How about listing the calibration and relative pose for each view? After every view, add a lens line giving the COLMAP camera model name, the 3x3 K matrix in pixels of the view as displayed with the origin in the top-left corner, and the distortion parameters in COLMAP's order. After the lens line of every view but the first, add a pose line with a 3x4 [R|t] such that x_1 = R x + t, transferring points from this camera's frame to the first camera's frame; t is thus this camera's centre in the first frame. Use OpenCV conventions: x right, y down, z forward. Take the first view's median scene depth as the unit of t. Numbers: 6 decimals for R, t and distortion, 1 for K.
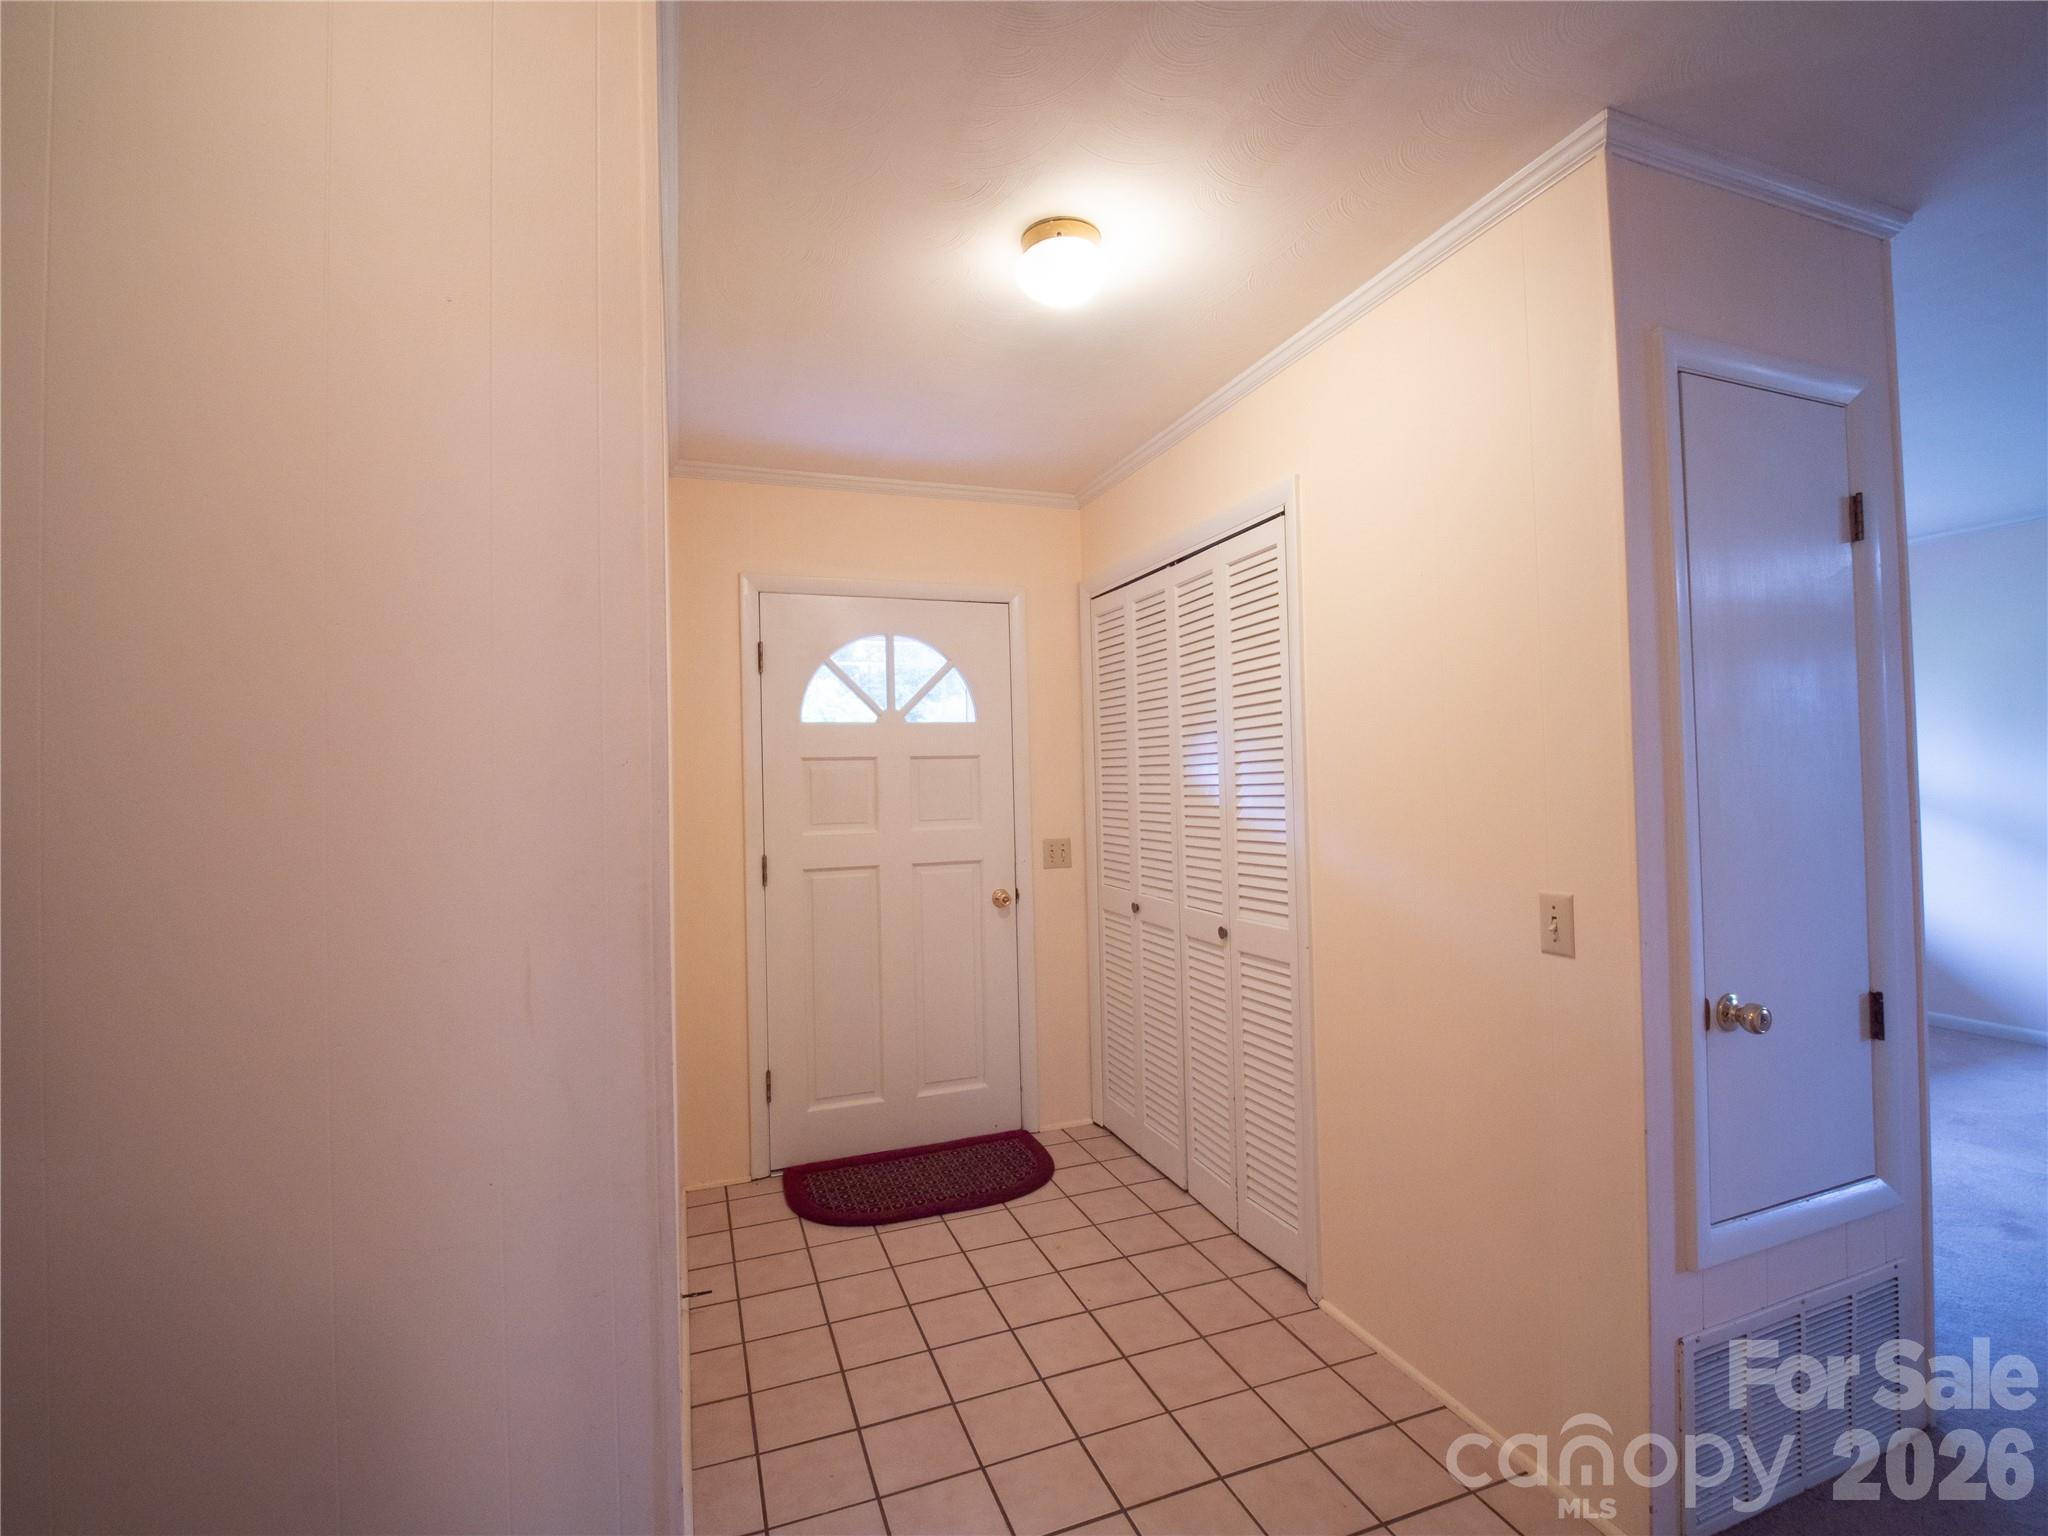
lens RADIAL K [[935.3, 0, 1024.0], [0, 935.3, 768.0], [0, 0, 1]] dist [-0.036938, -0.000061]
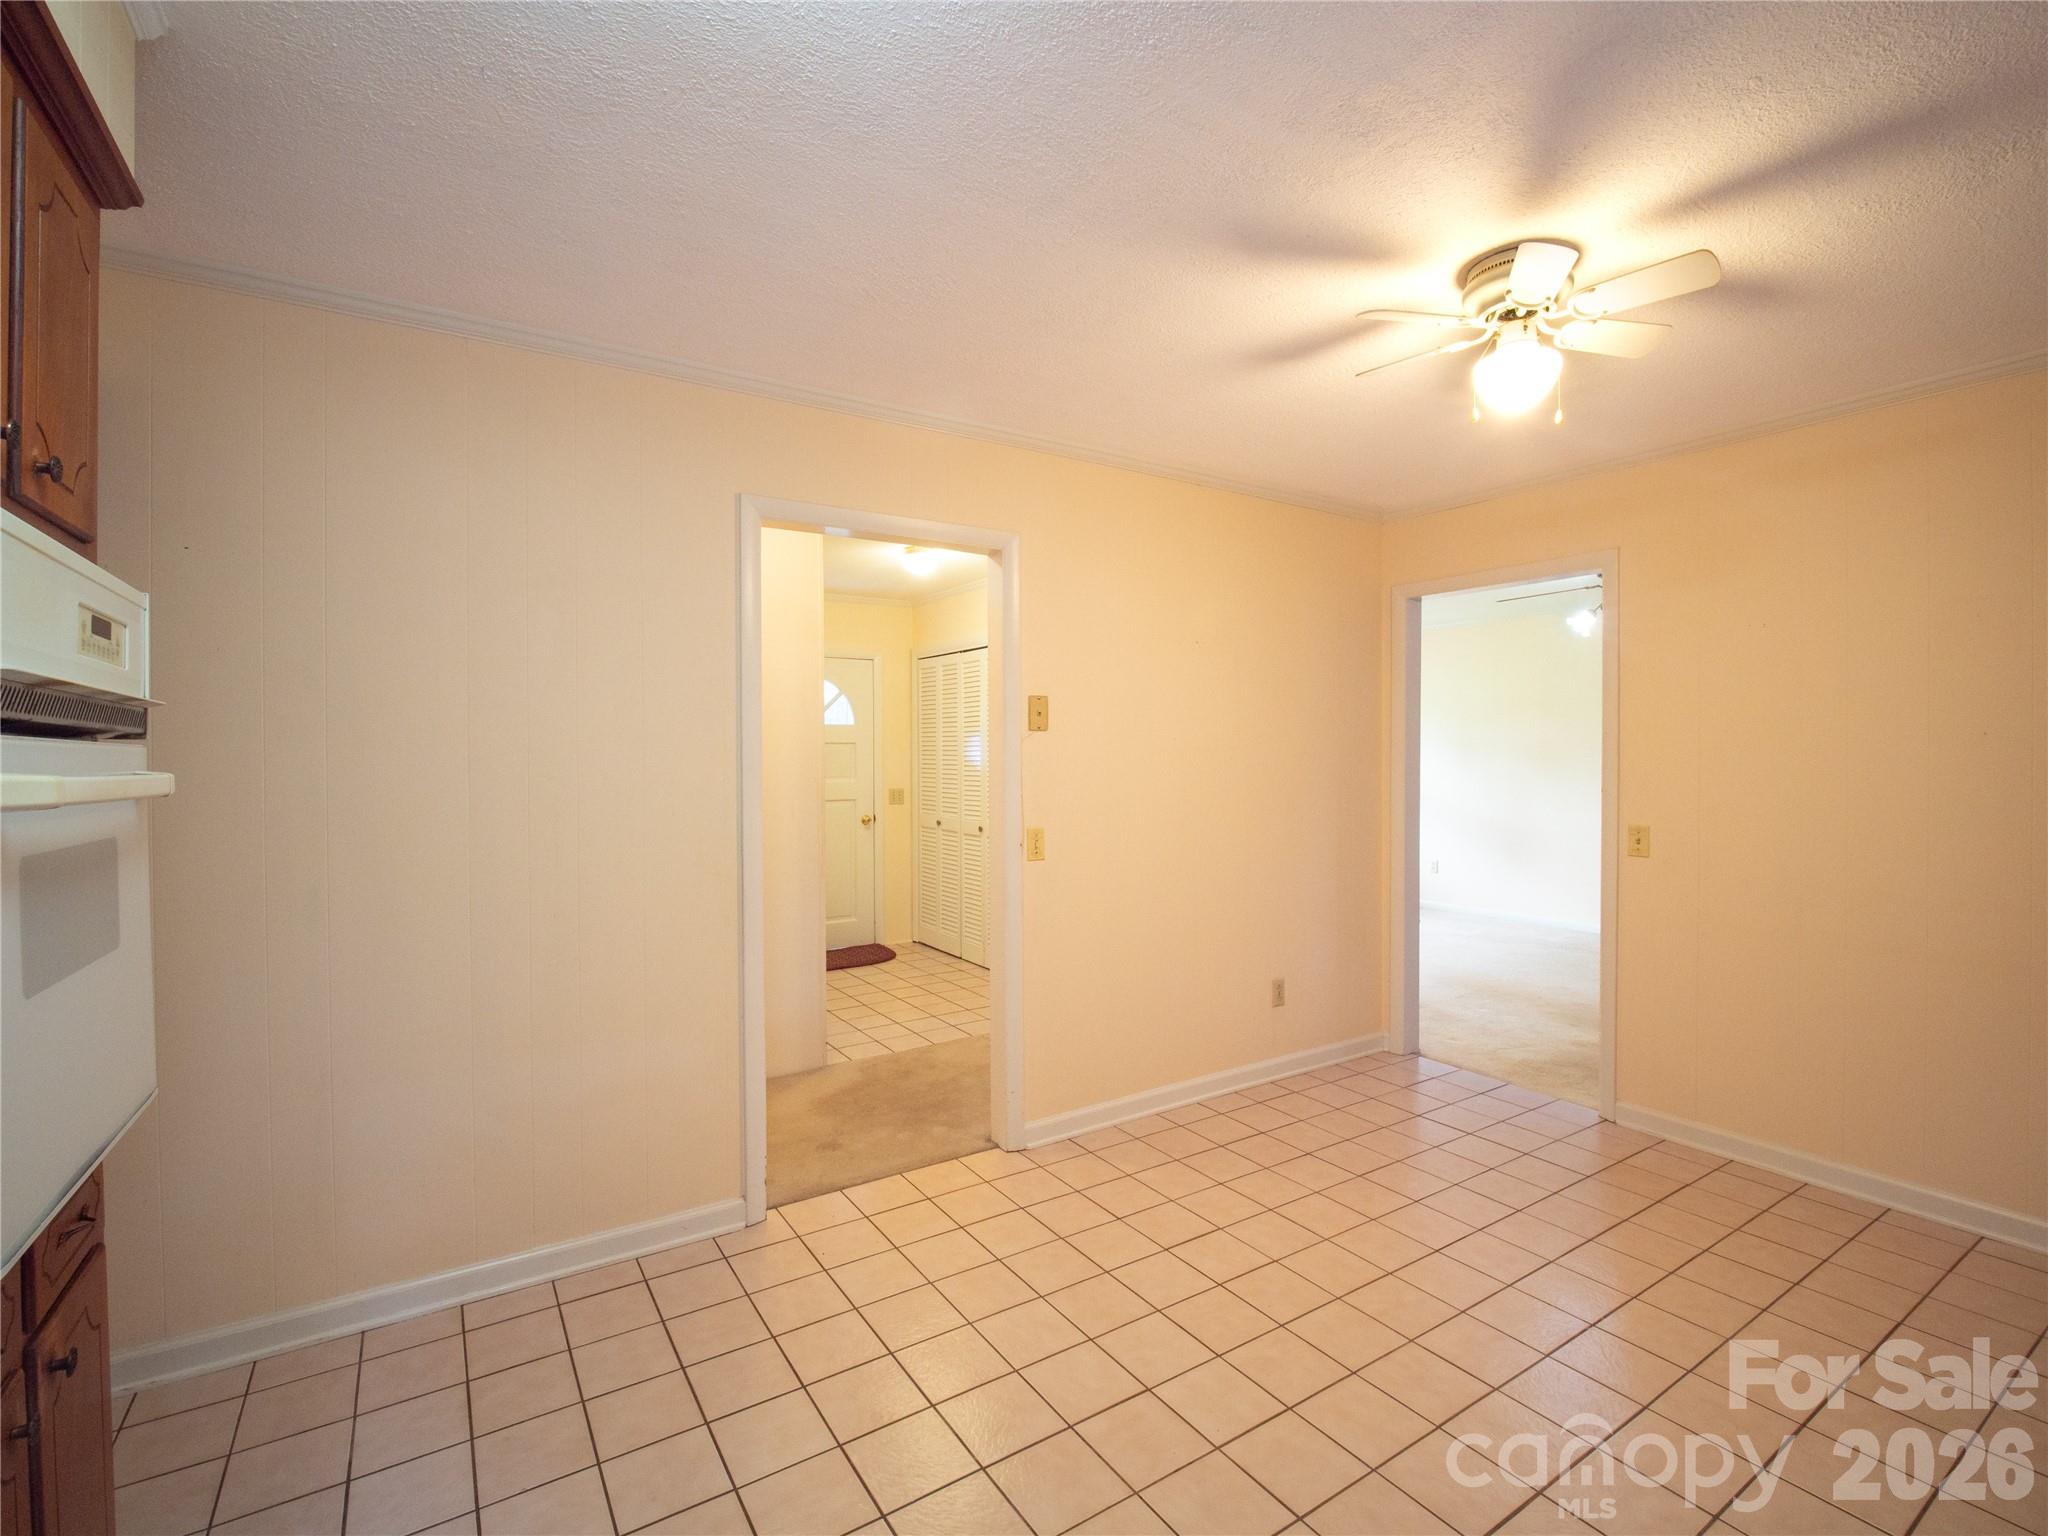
lens RADIAL K [[935.3, 0, 1024.0], [0, 935.3, 768.0], [0, 0, 1]] dist [-0.036938, -0.000061]
pose [[0.976150, 0.018660, 0.216292, -0.122054], [-0.024608, 0.999388, 0.024842, -0.016813], [-0.215696, -0.029572, 0.976013, -0.876404]]
